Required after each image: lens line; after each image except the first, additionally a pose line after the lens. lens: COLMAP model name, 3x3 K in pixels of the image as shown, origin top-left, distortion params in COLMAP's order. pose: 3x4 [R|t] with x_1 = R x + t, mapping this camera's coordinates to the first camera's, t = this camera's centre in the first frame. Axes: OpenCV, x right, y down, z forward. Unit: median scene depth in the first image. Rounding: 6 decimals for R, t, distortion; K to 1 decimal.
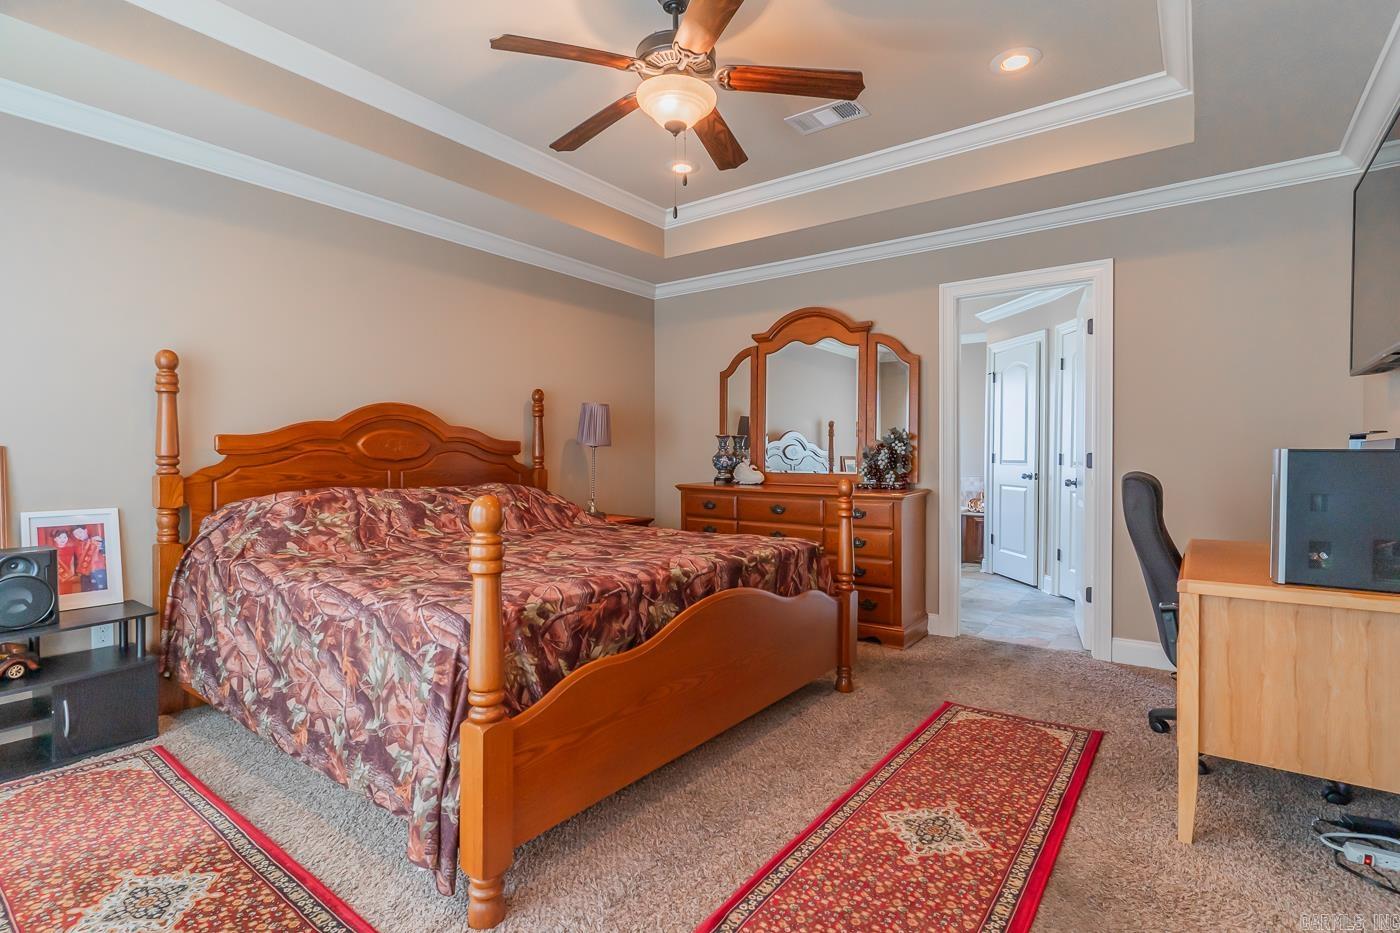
lens RADIAL K [[679.9, 0, 690.4], [0, 679.9, 465.9], [0, 0, 1]] dist [-0.004426, -0.000643]
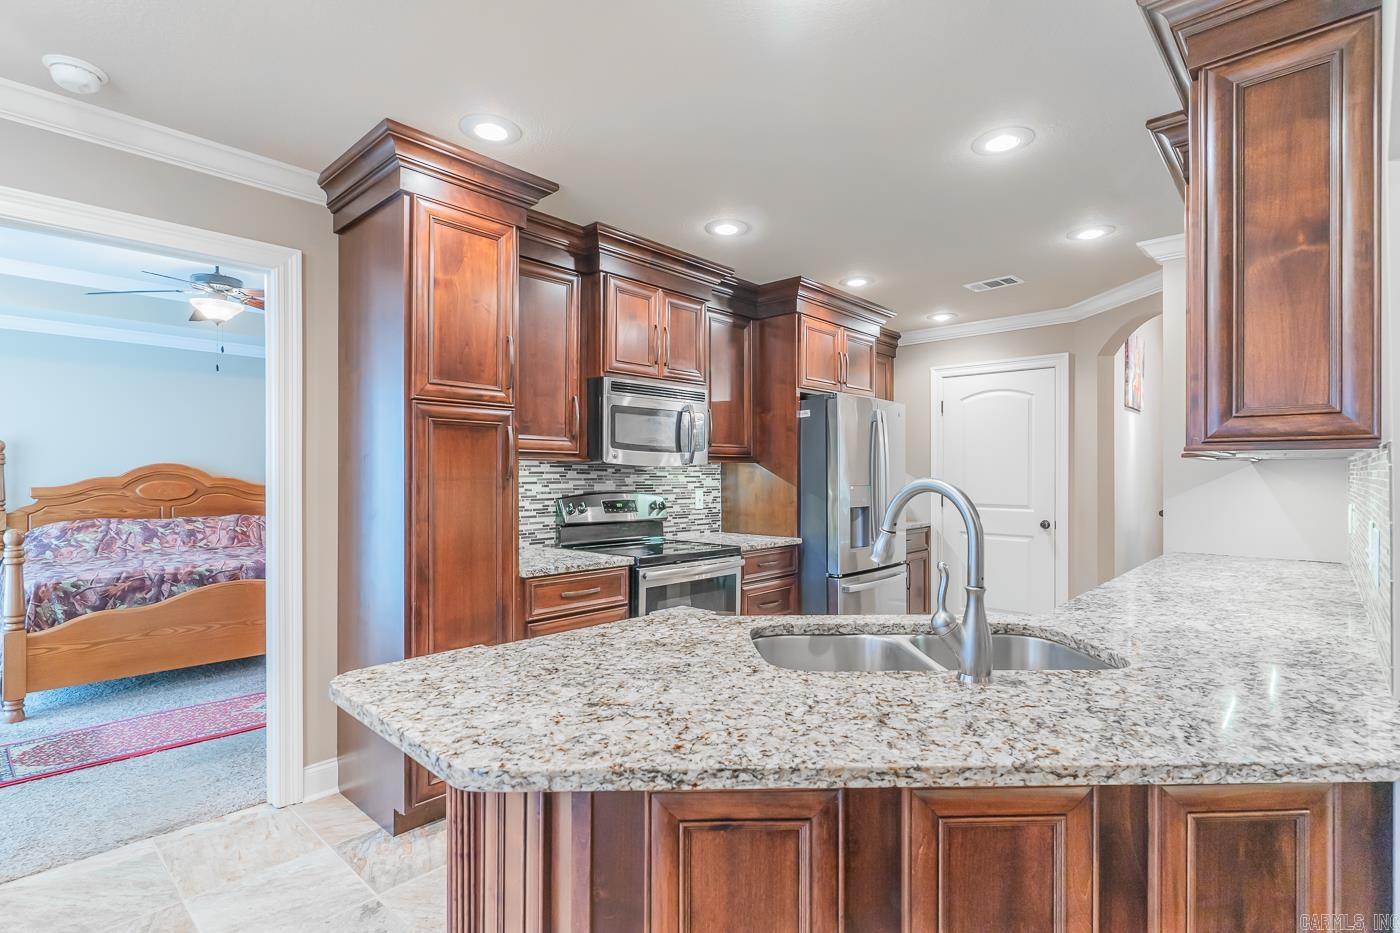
lens RADIAL K [[679.9, 0, 684.5], [0, 679.9, 477.0], [0, 0, 1]] dist [-0.004426, -0.000643]
pose [[0.993899, -0.001347, -0.110286, 1.452880], [0.000231, 0.999949, -0.010137, -0.071161], [0.110294, 0.010049, 0.993848, -0.656216]]
